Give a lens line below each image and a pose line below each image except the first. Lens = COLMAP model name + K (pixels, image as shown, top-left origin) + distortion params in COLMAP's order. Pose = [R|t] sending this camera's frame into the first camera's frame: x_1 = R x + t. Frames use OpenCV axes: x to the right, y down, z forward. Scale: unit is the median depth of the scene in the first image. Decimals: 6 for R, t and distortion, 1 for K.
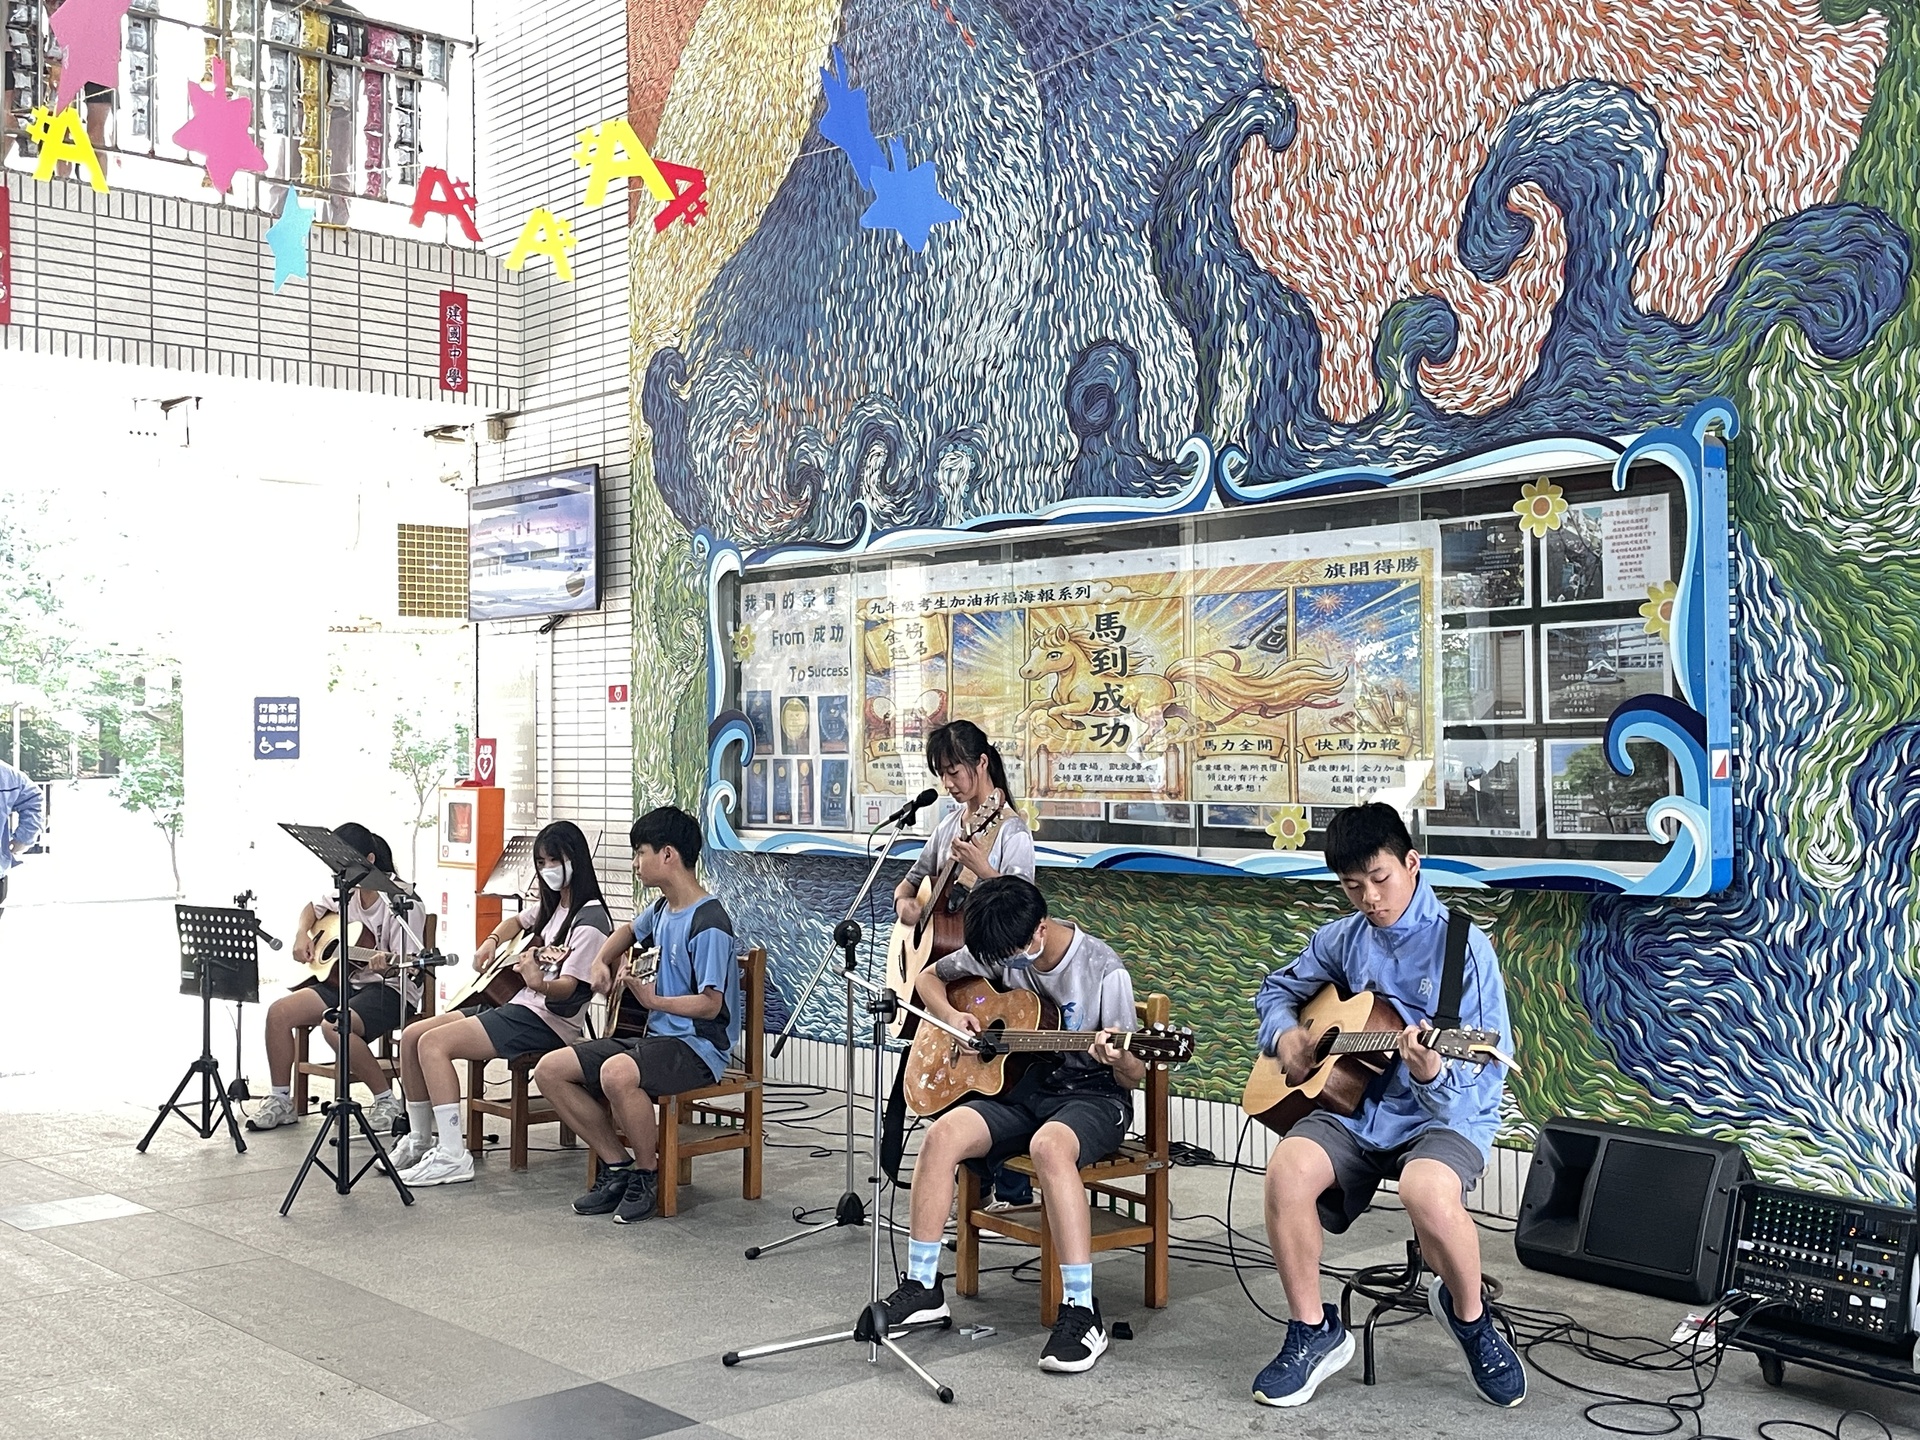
lens RADIAL K [[2157.2, 0, 960.9], [0, 2157.2, 687.1], [0, 0, 1]] dist [0.116271, -0.224041]
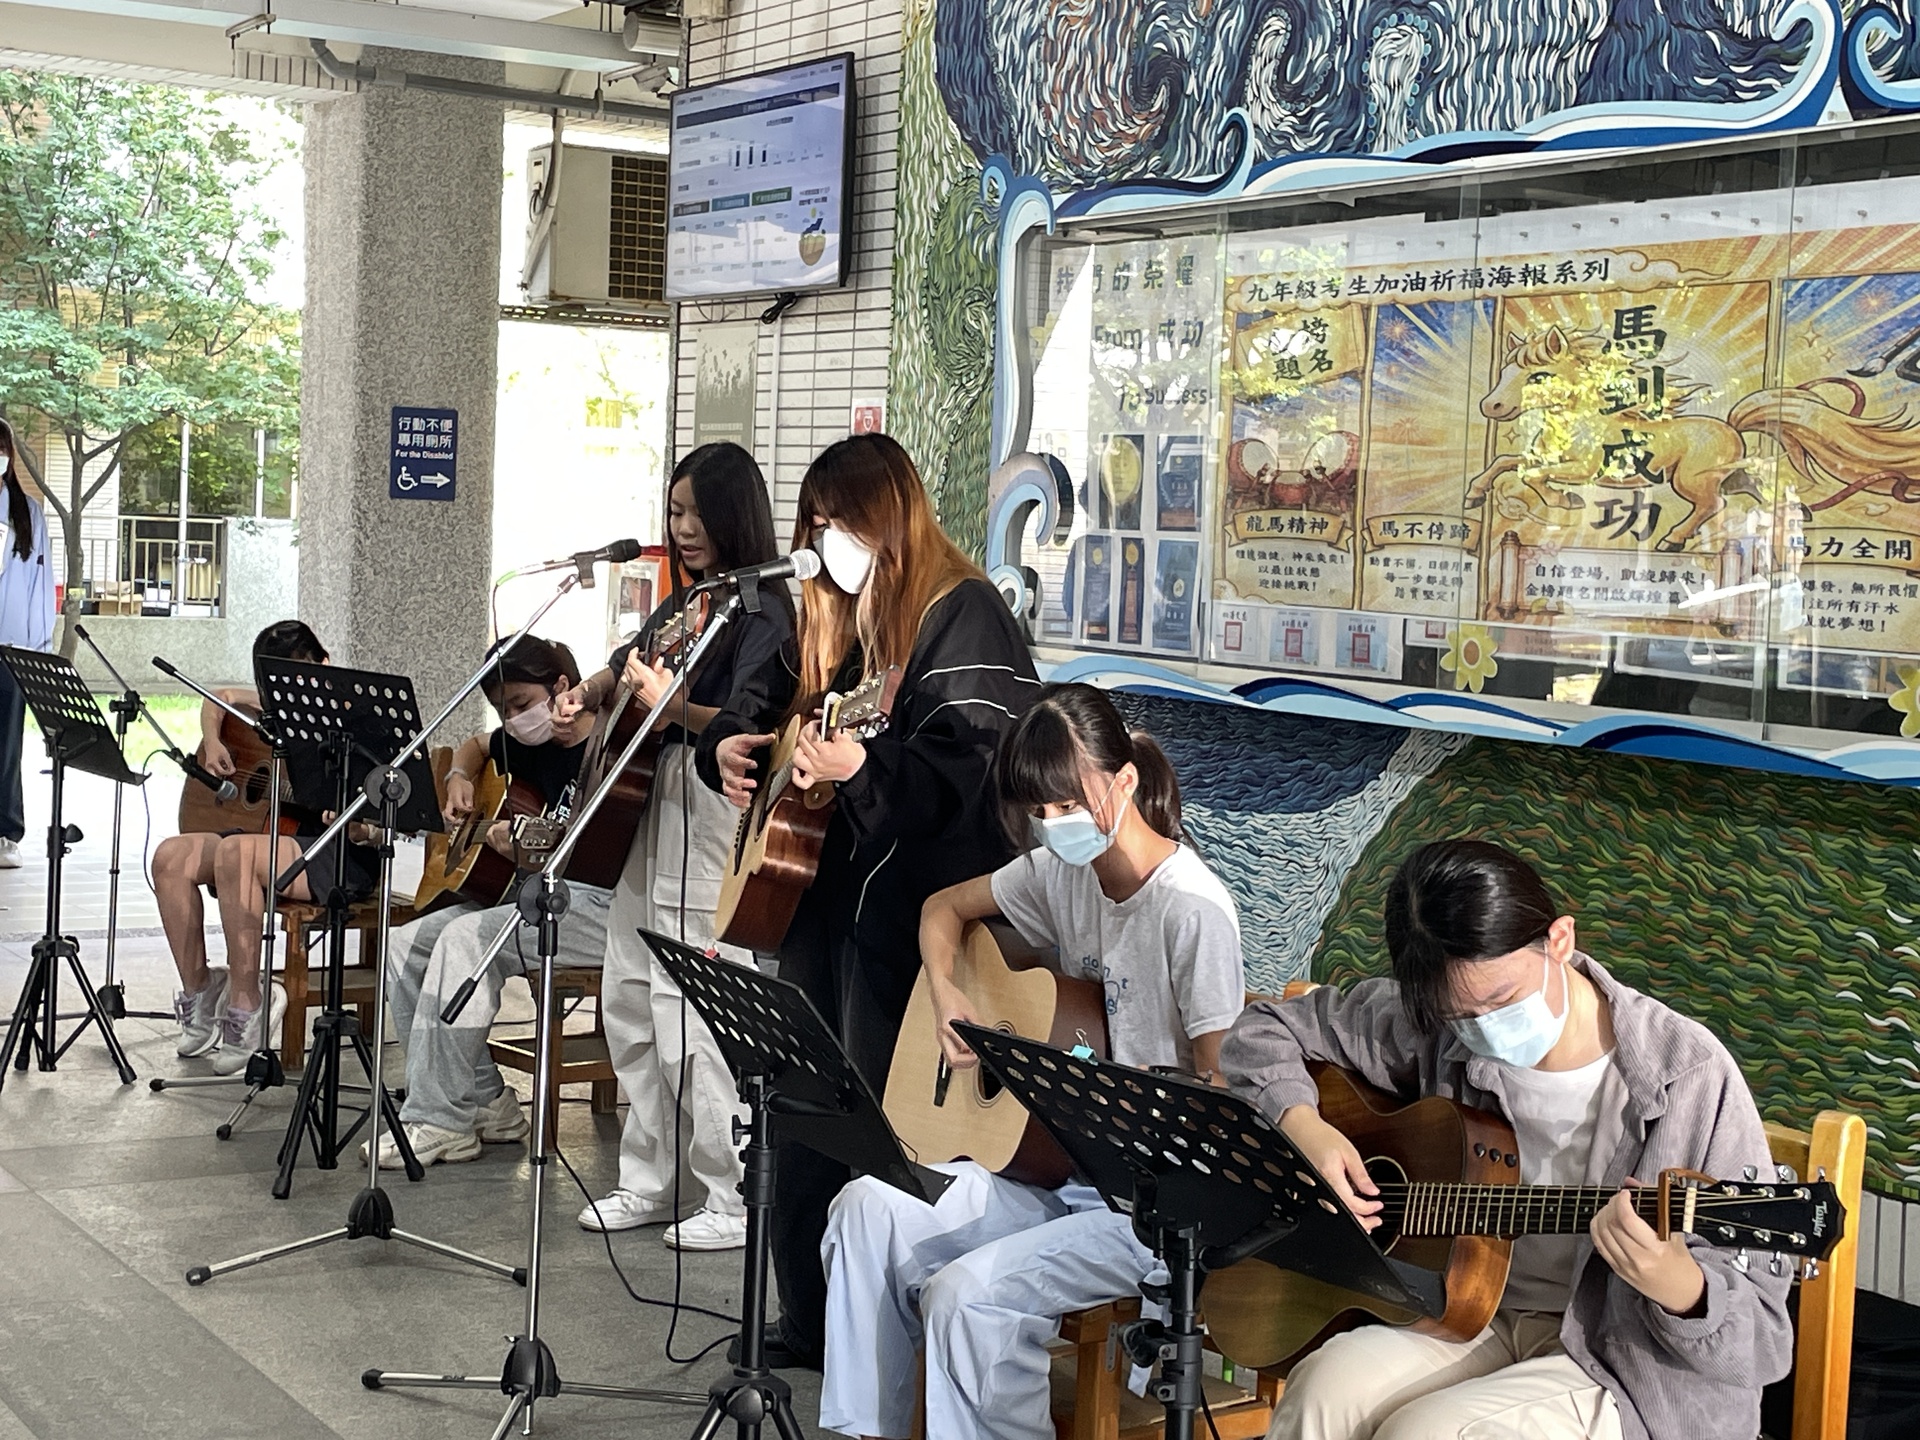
lens RADIAL K [[3041.2, 0, 959.5], [0, 3041.2, 669.1], [0, 0, 1]] dist [0.142170, -0.360202]
pose [[0.982096, 0.058278, -0.179141, 0.042966], [-0.044705, 0.995880, 0.078894, 0.005257], [0.183001, -0.069472, 0.980655, 0.160913]]
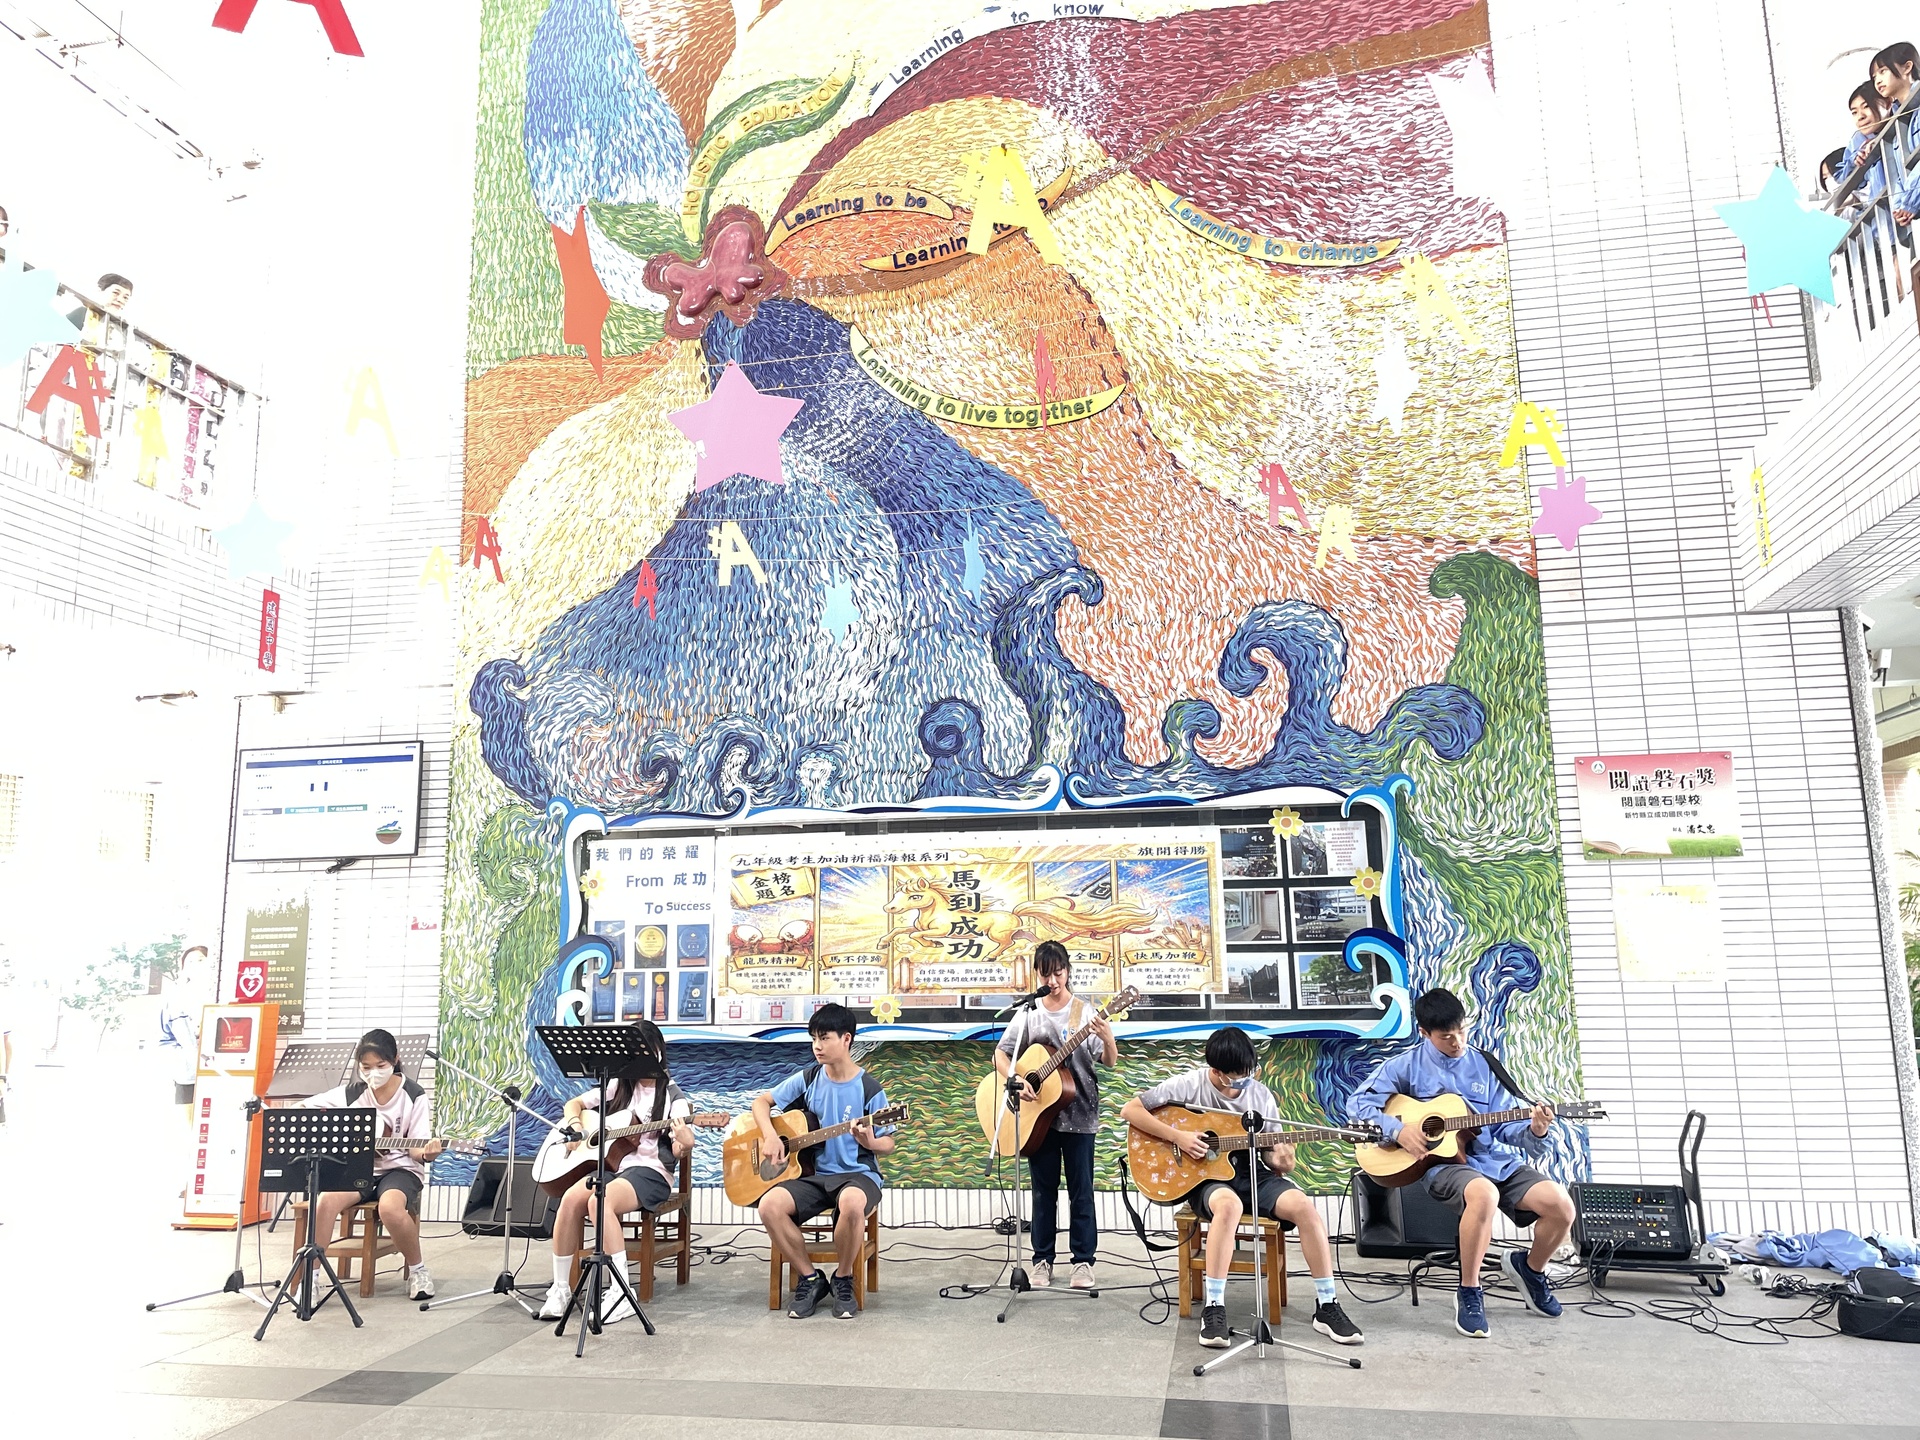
lens RADIAL K [[1451.7, 0, 960.0], [0, 1451.7, 683.1], [0, 0, 1]] dist [0.115446, -0.183775]
pose [[0.787112, 0.107481, 0.607373, -0.592500], [-0.008244, 0.986446, -0.163878, 0.004199], [-0.616755, 0.123983, 0.777330, 0.164487]]
